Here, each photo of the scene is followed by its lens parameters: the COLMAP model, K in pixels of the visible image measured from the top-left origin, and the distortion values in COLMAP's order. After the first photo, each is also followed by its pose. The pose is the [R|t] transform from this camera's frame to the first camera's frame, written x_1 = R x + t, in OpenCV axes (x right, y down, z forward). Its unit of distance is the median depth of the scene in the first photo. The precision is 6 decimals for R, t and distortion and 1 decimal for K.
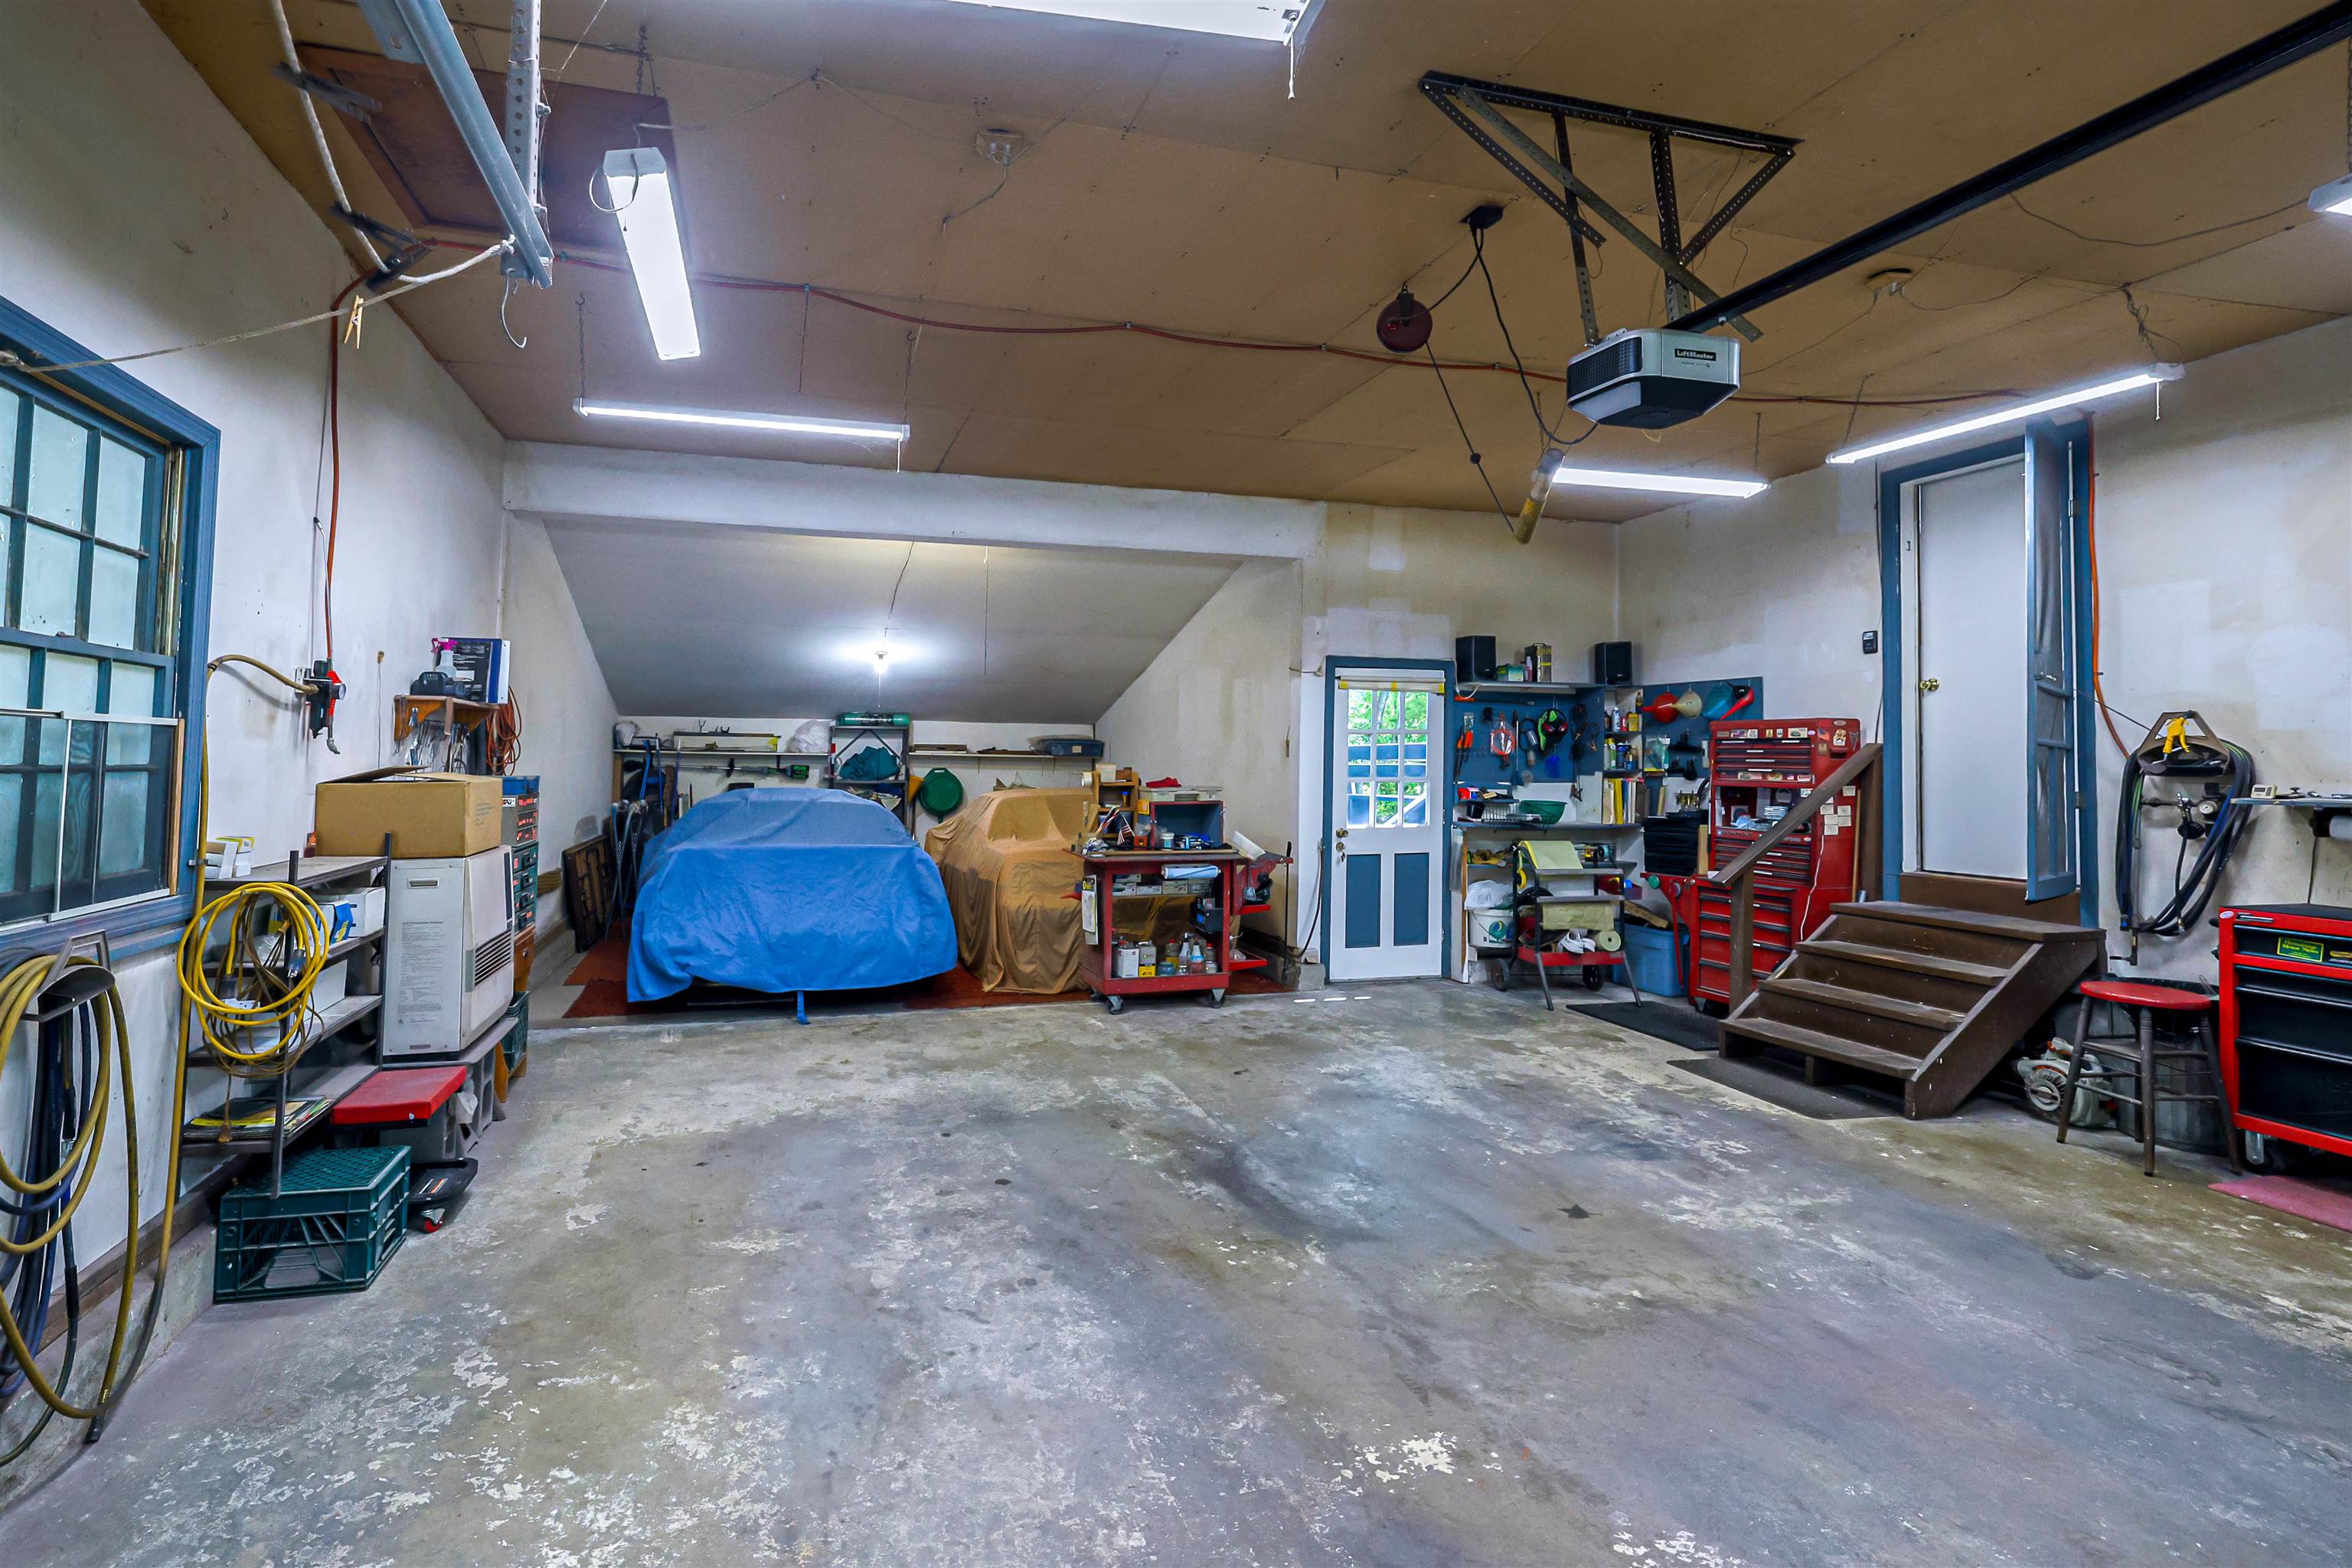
lens RADIAL K [[1056.3, 0, 1161.0], [0, 1056.3, 775.5], [0, 0, 1]] dist [-0.000562, -0.000434]
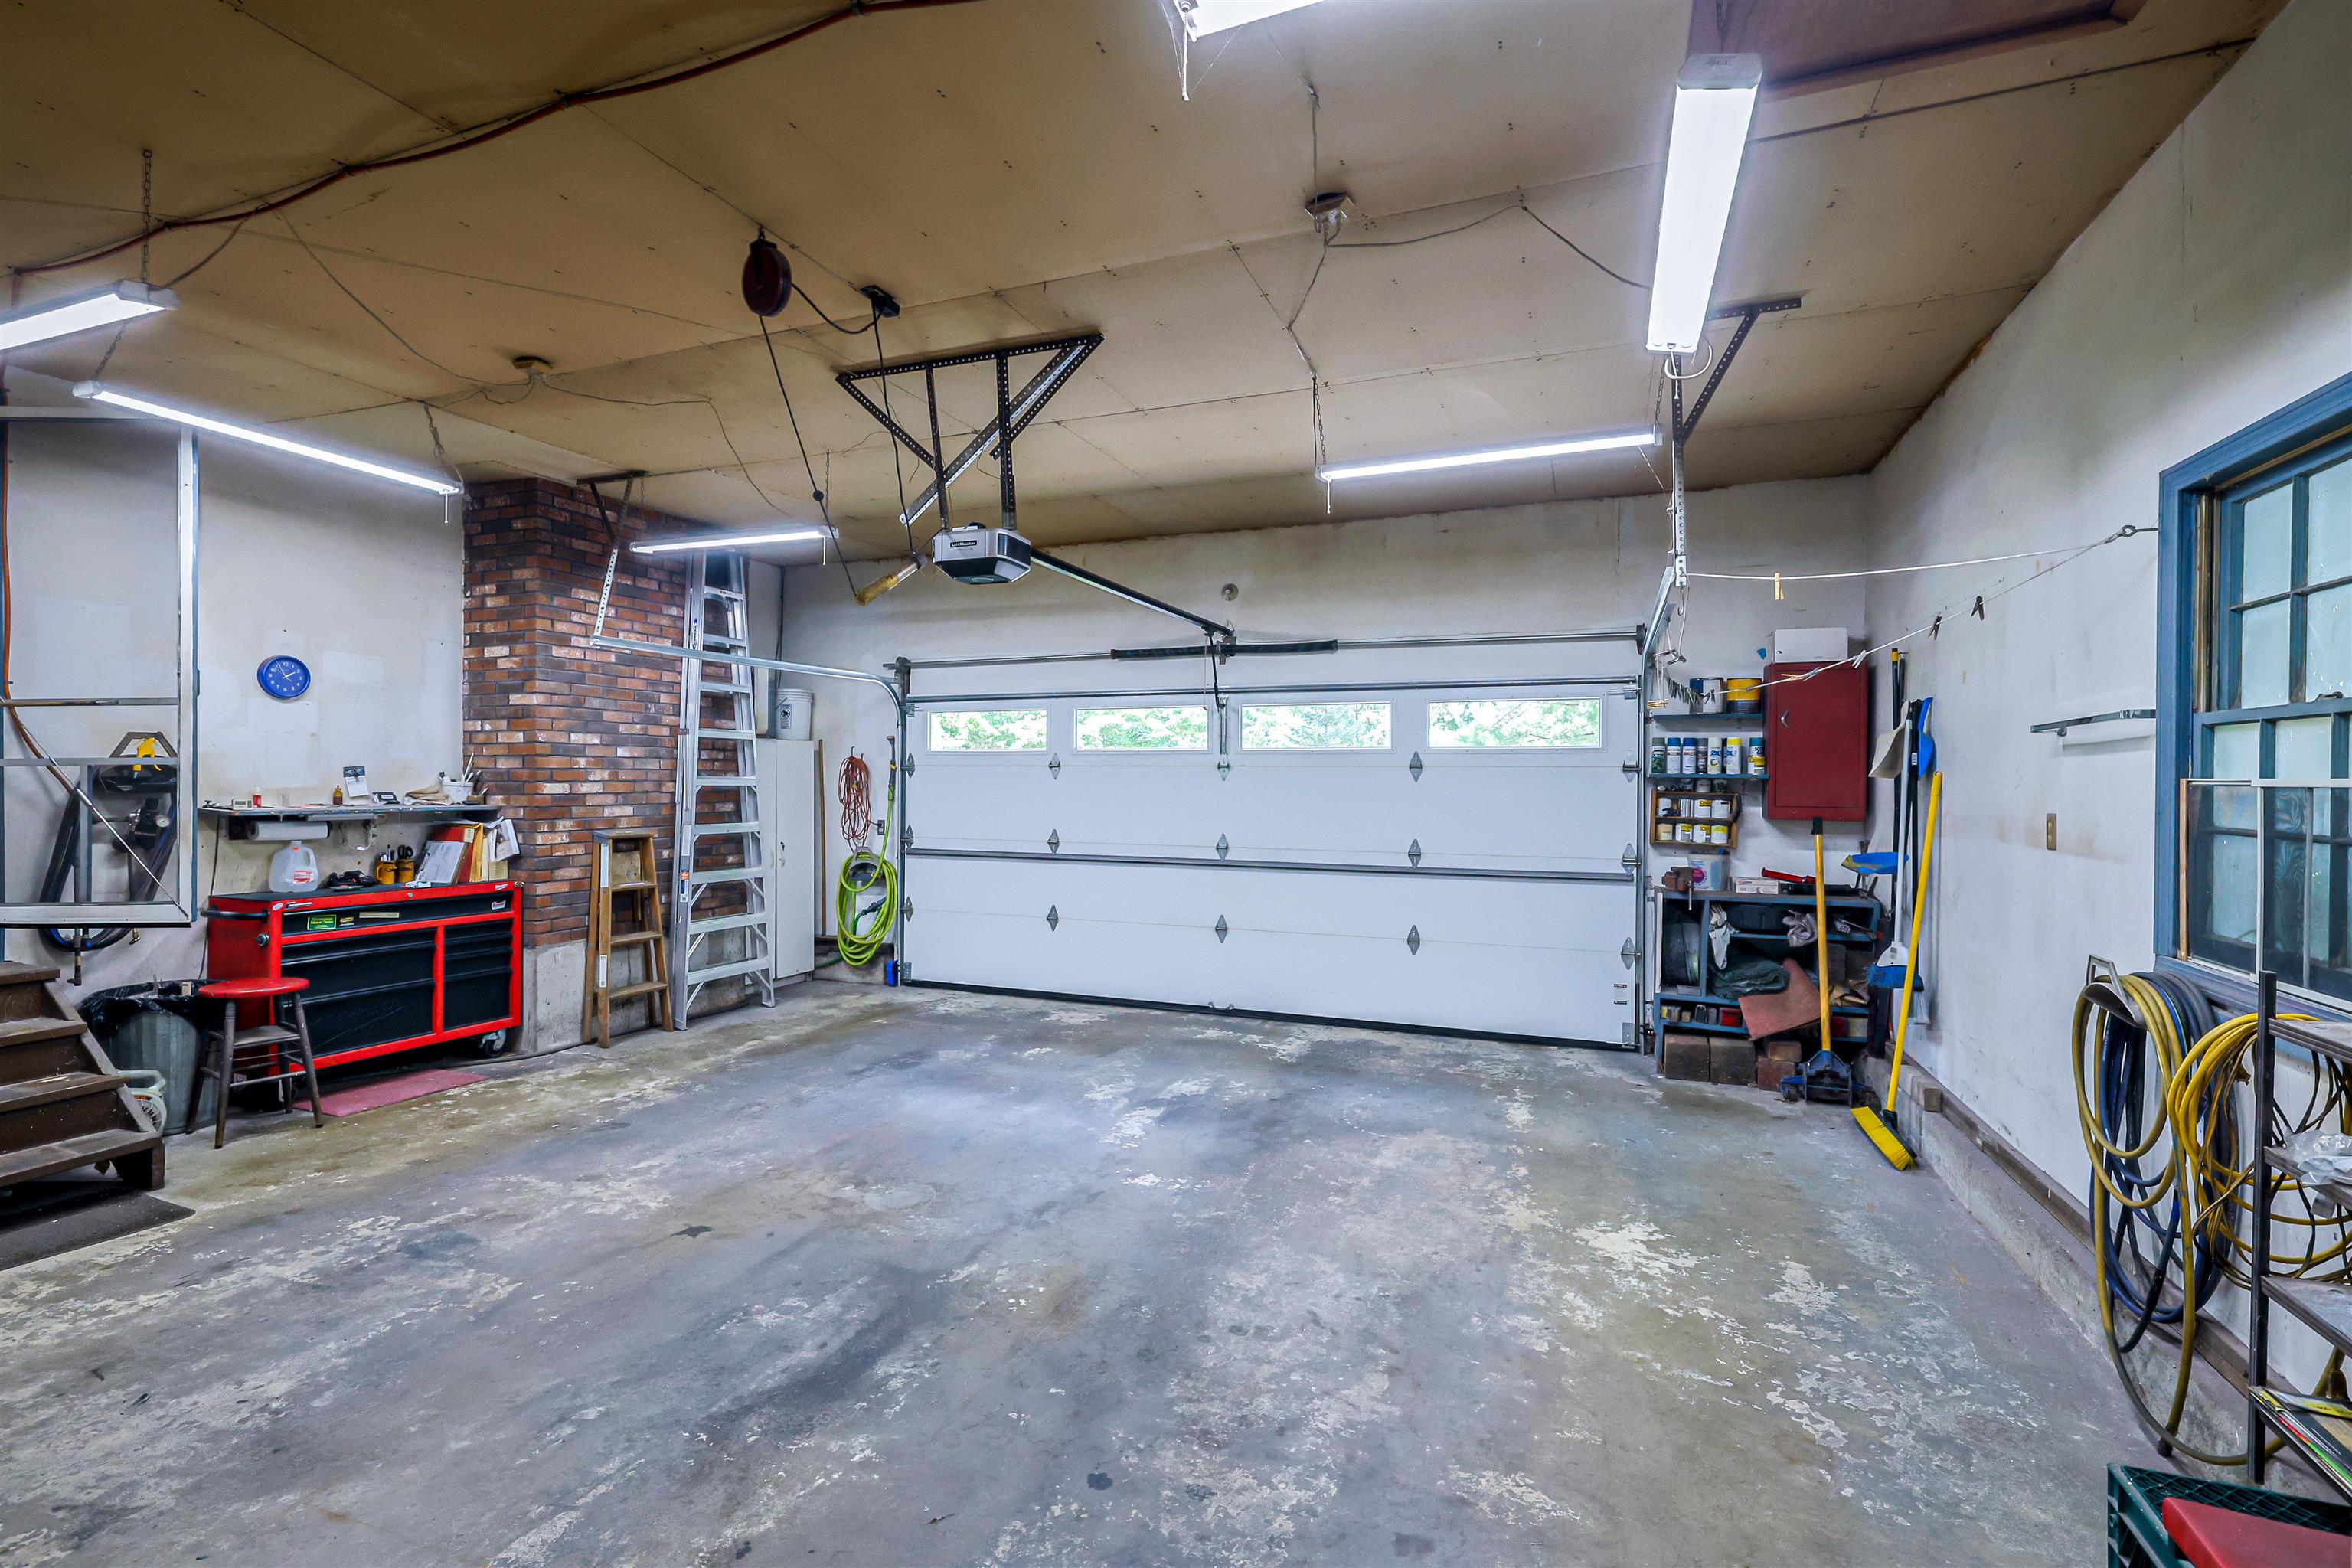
lens RADIAL K [[1056.3, 0, 1164.2], [0, 1056.3, 779.9], [0, 0, 1]] dist [-0.000562, -0.000434]
pose [[-0.741225, -0.014759, 0.671095, -0.636792], [-0.005001, 0.999852, 0.016466, -0.023229], [-0.671238, 0.008849, -0.741189, 1.577380]]
